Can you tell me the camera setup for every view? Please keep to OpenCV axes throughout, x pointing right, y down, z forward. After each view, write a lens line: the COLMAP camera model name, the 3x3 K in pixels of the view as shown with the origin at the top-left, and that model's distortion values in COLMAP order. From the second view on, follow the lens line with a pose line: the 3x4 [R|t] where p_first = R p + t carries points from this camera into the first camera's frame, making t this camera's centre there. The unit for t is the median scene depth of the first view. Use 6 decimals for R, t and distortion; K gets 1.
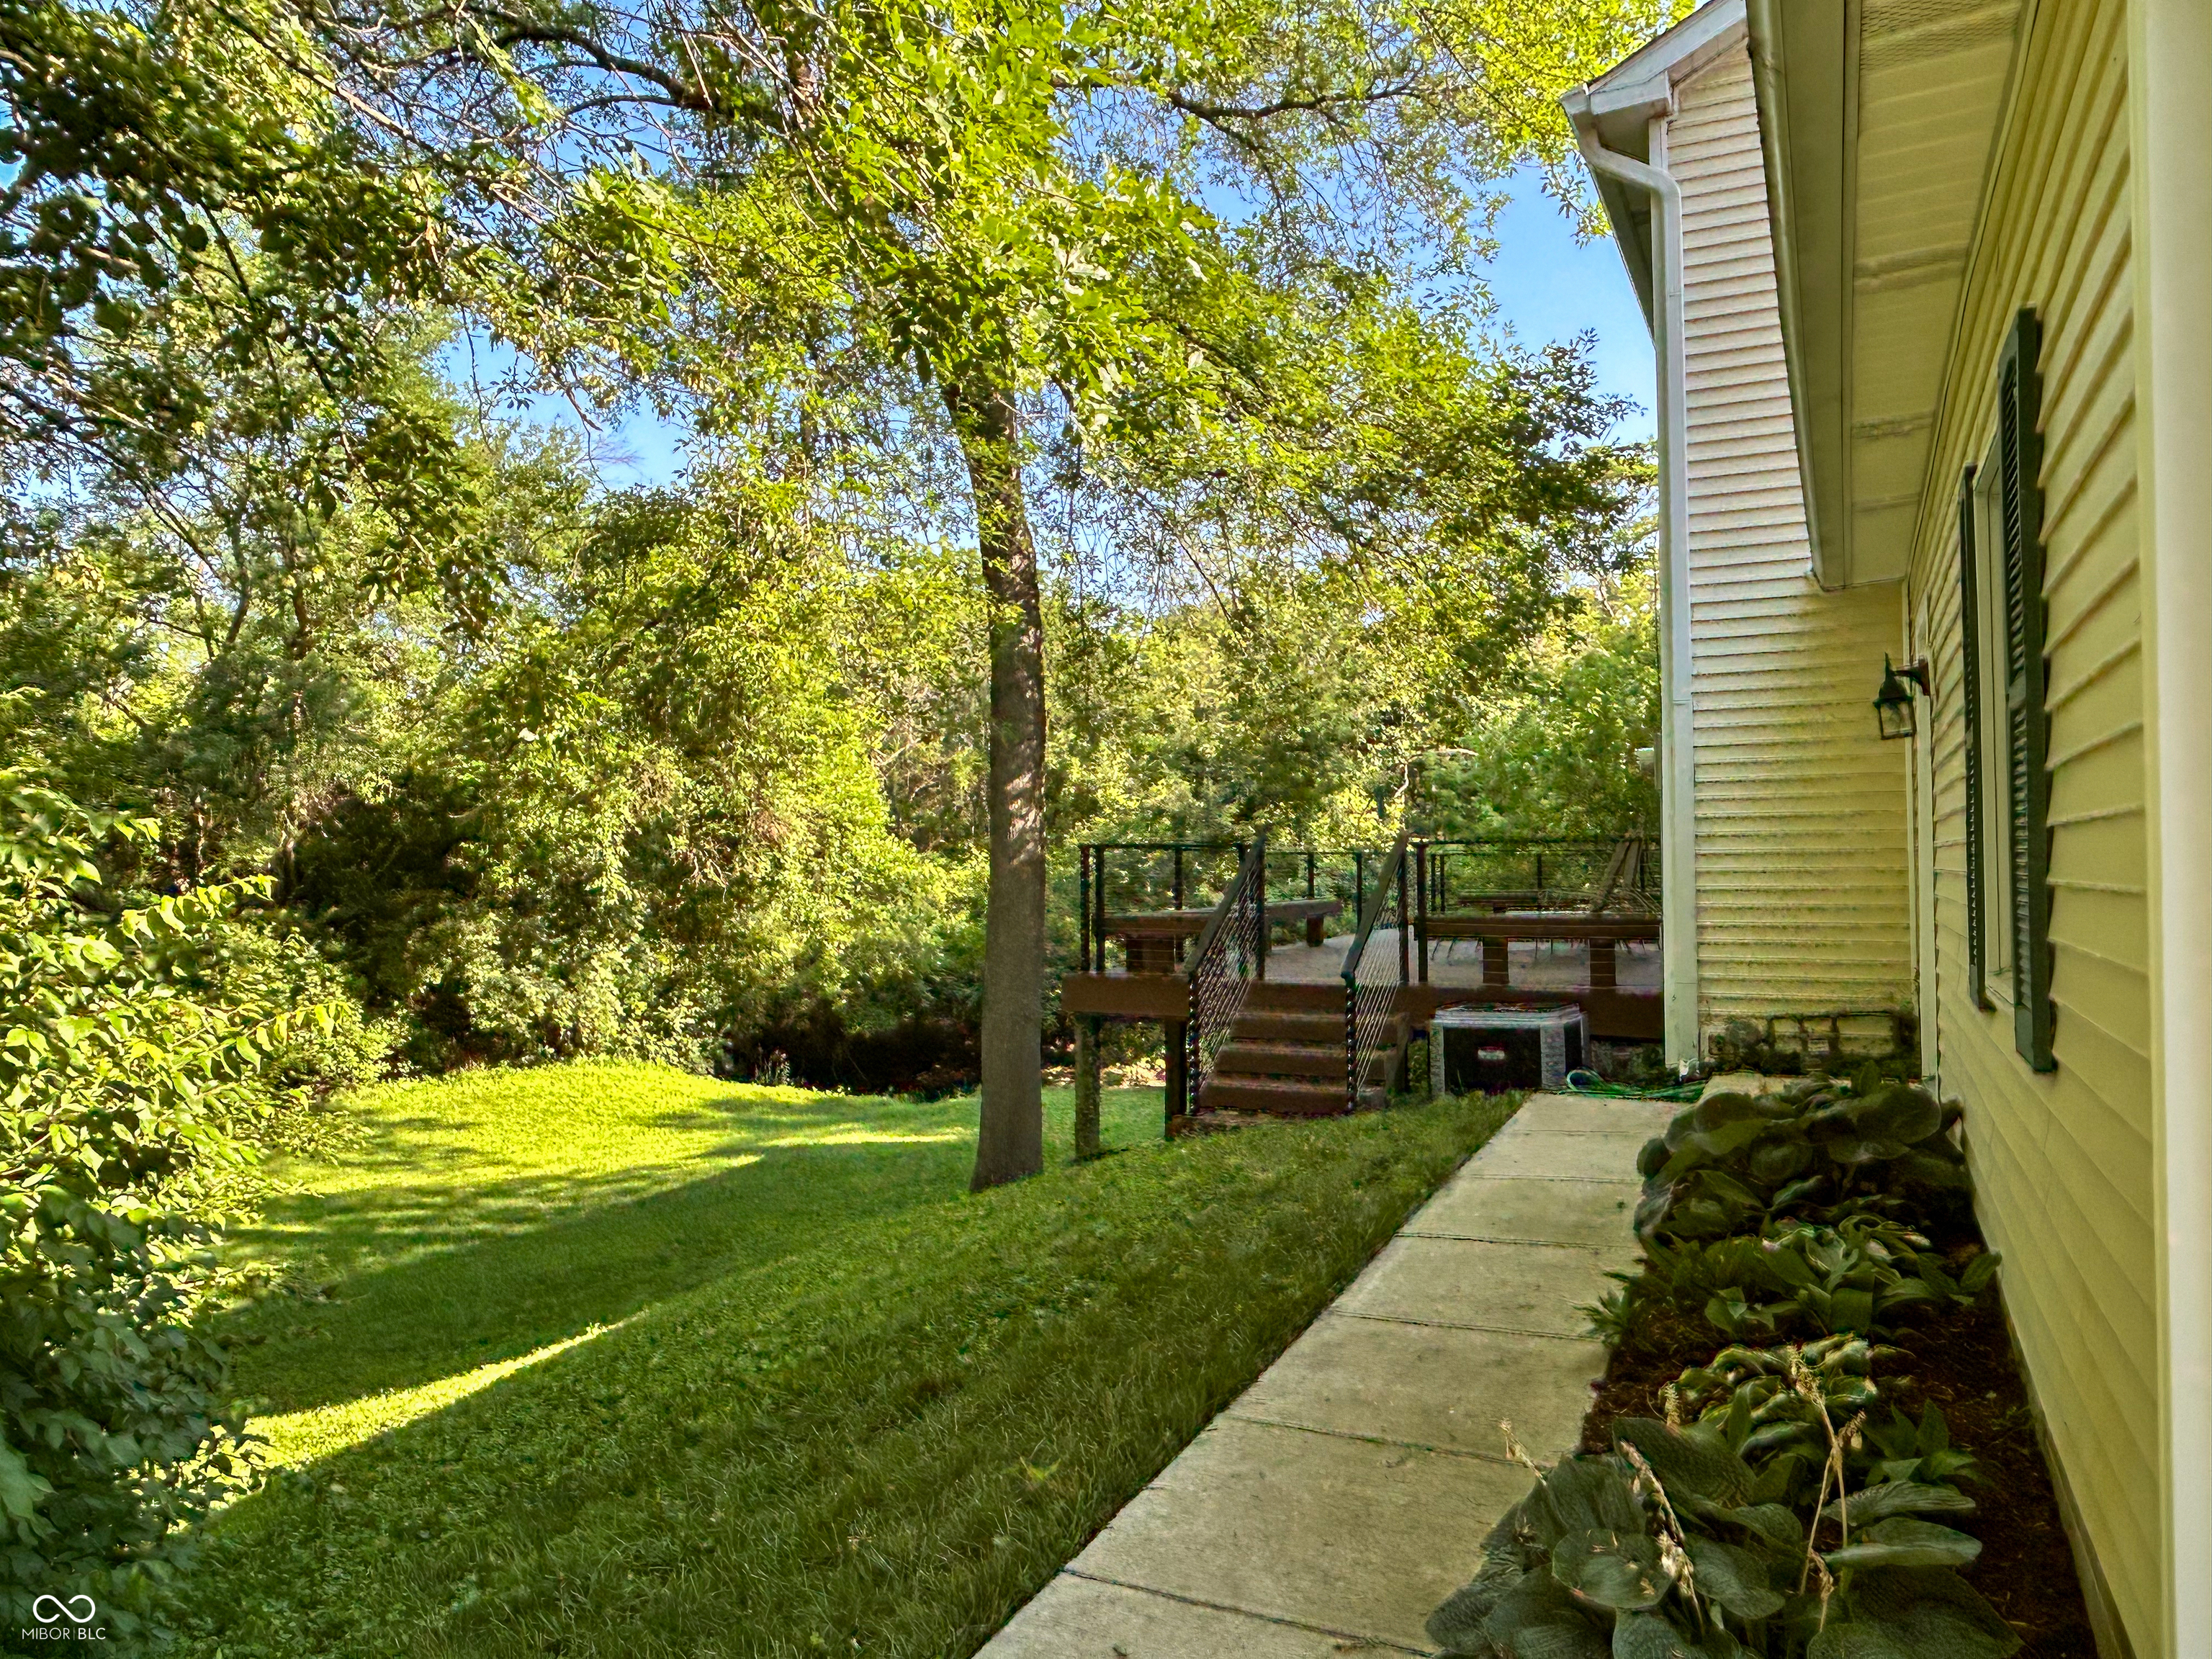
lens RADIAL K [[1560.4, 0, 1104.2], [0, 1560.4, 827.5], [0, 0, 1]] dist [-0.002435, -0.000334]
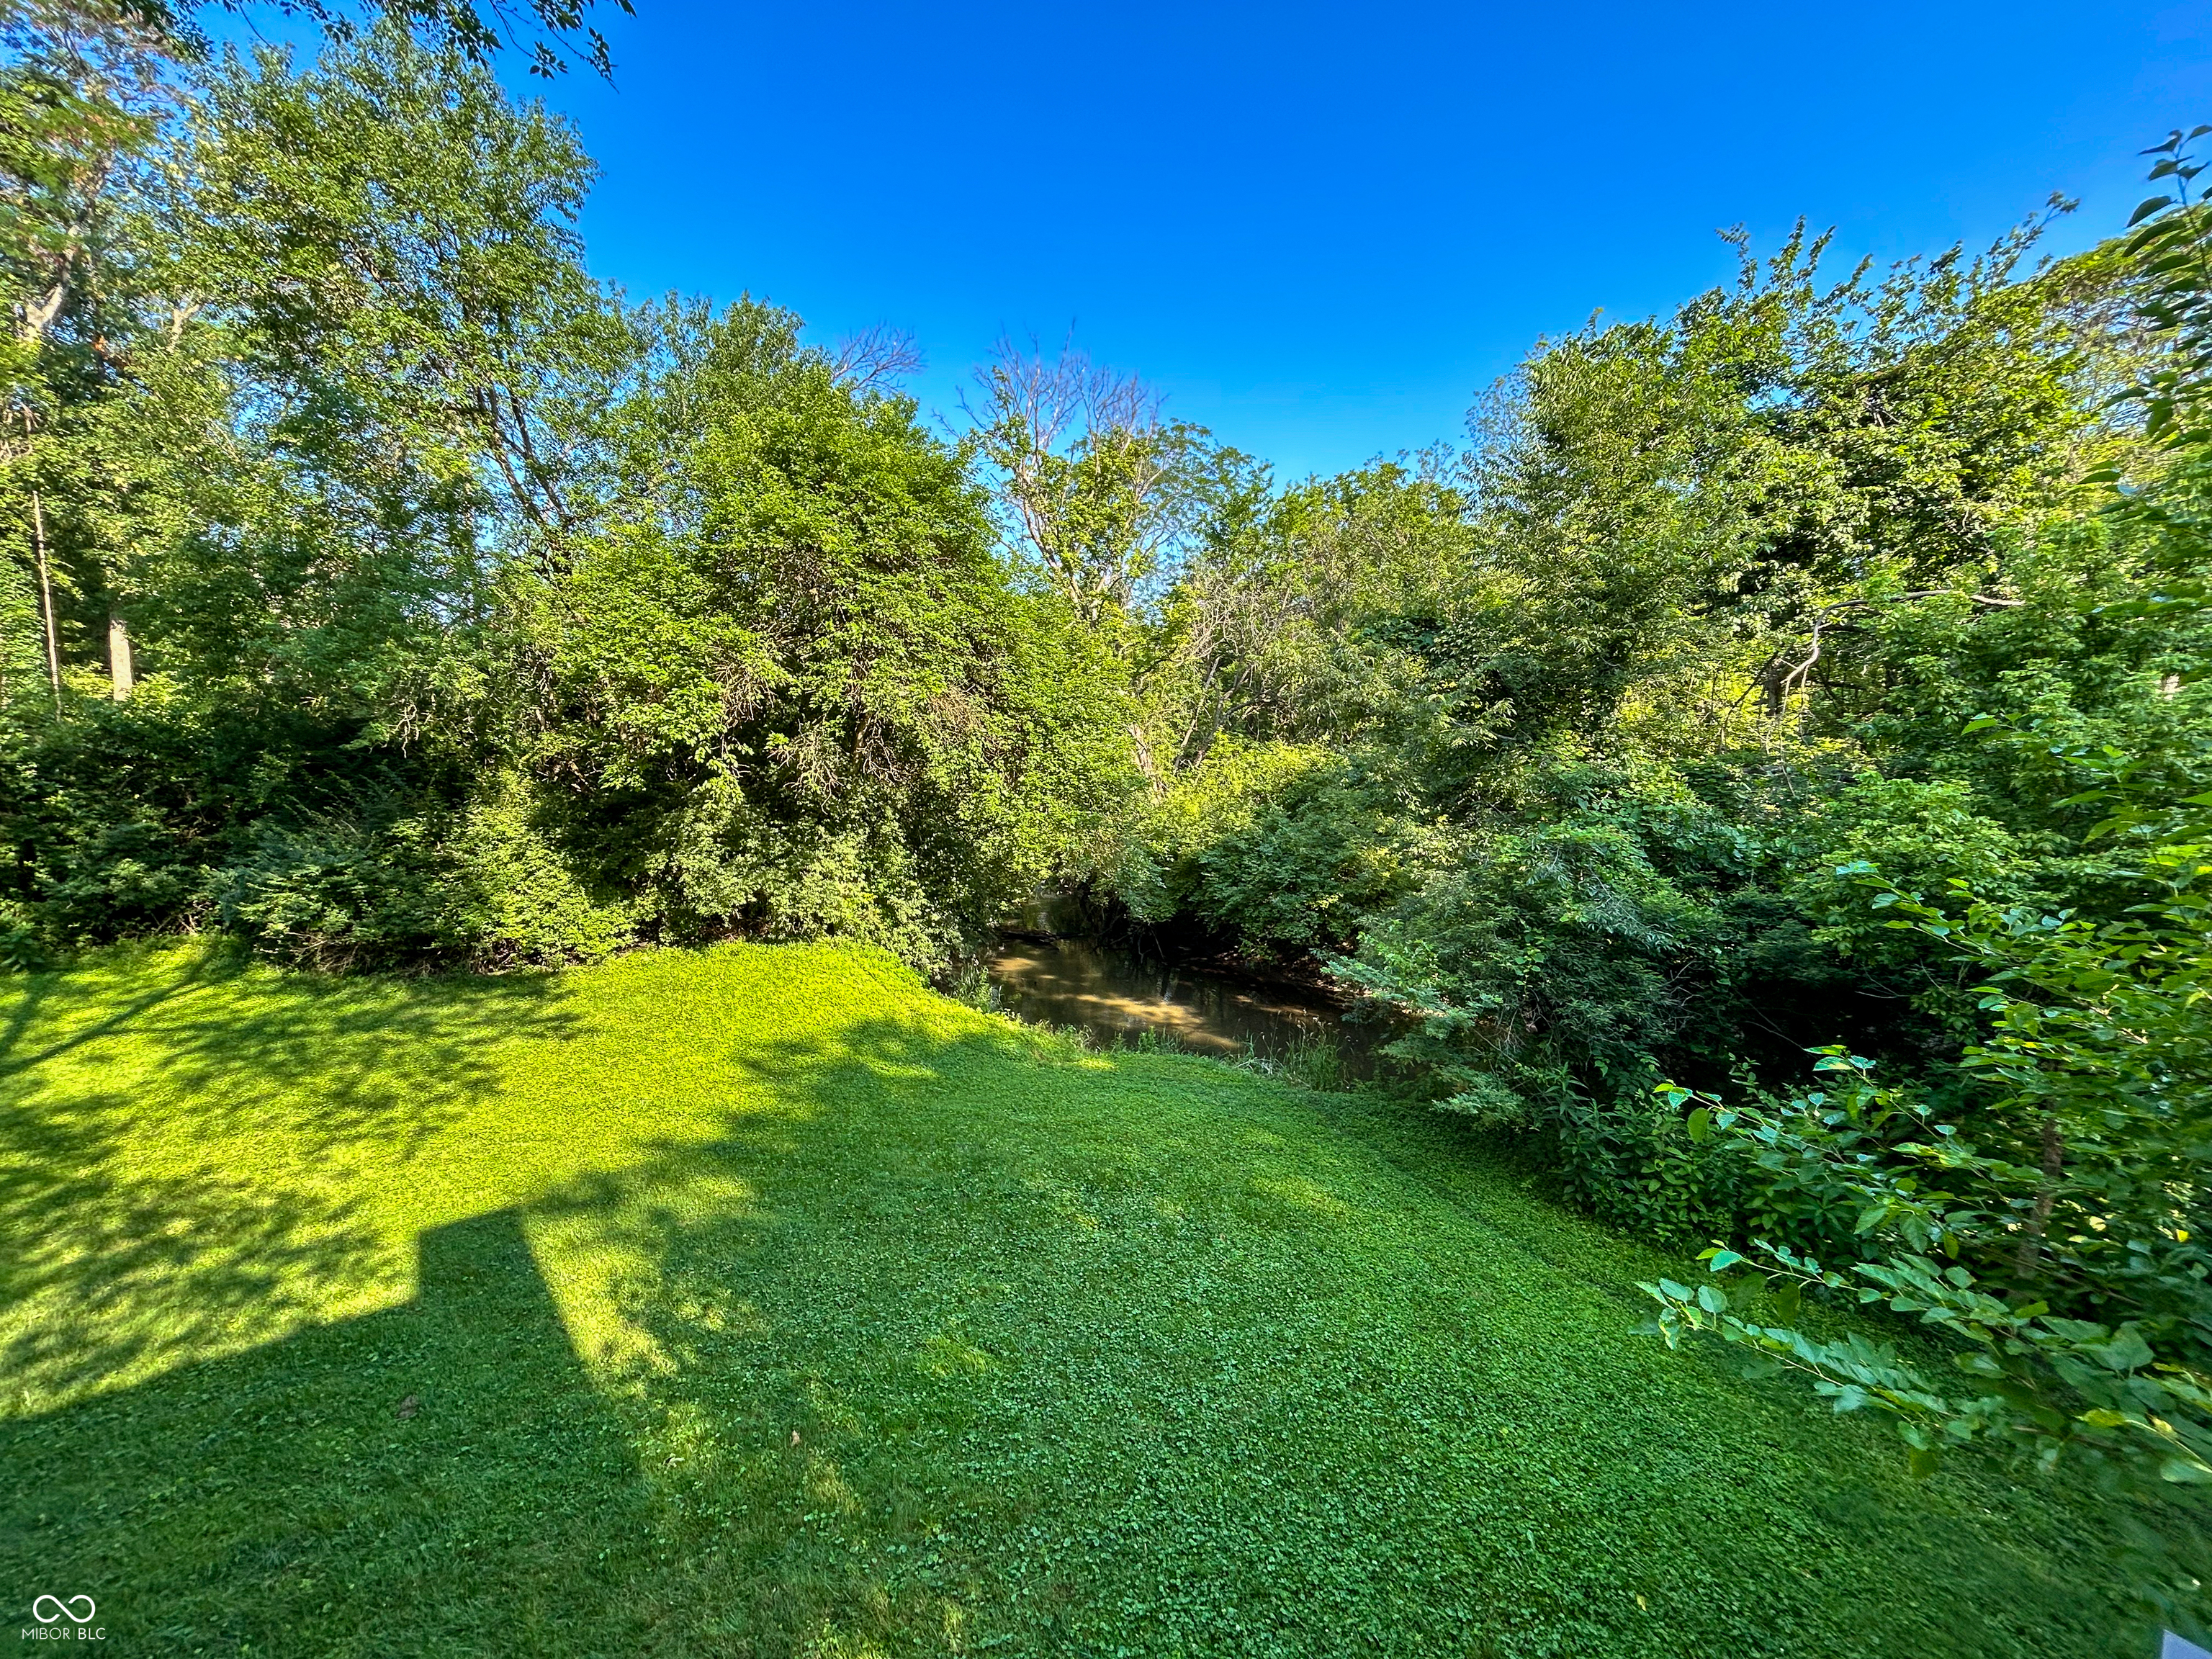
lens RADIAL K [[899.2, 0, 1107.8], [0, 899.2, 822.7], [0, 0, 1]] dist [0.003427, 0.000100]
pose [[0.890577, 0.057237, -0.451216, 0.111154], [-0.001770, 0.992479, 0.122404, -0.006786], [0.454828, -0.108212, 0.883980, 0.560480]]
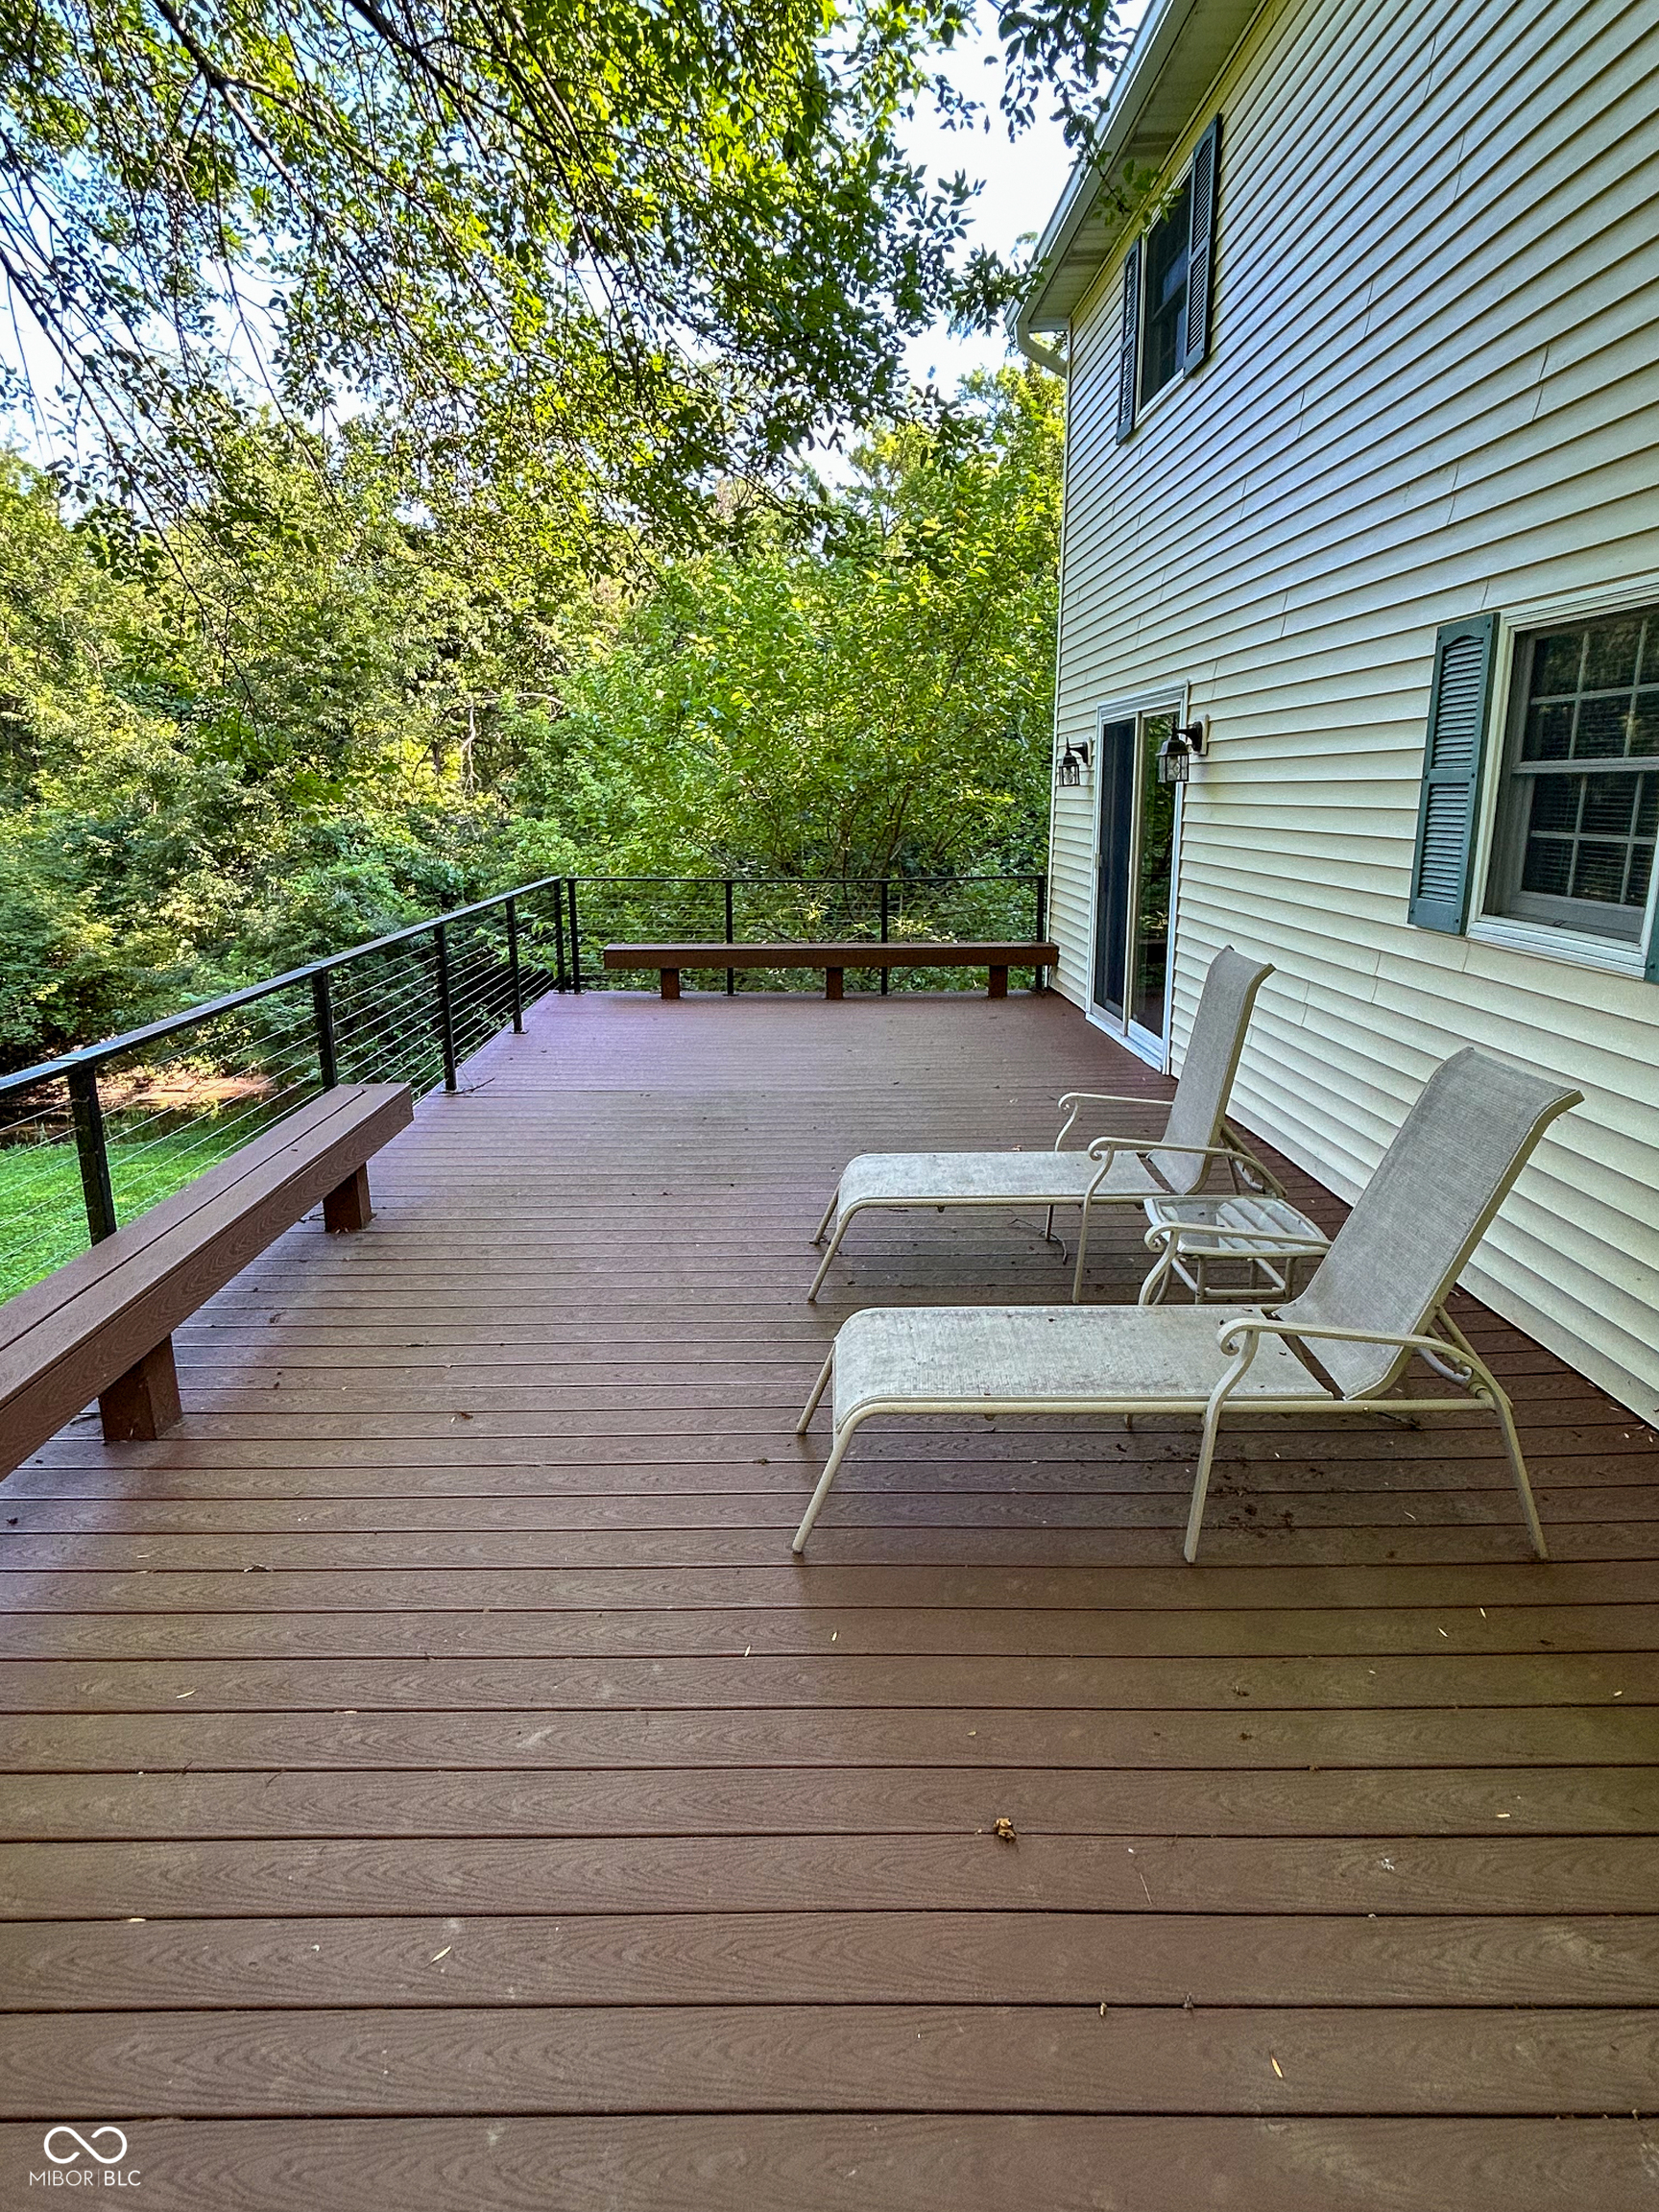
lens RADIAL K [[1253.4, 0, 834.6], [0, 1253.4, 1115.2], [0, 0, 1]] dist [-0.000211, -0.001811]
pose [[0.887922, -0.111377, 0.446307, 0.045494], [-0.014902, 0.962771, 0.269908, -0.015605], [-0.459752, -0.246308, 0.853206, 0.295596]]
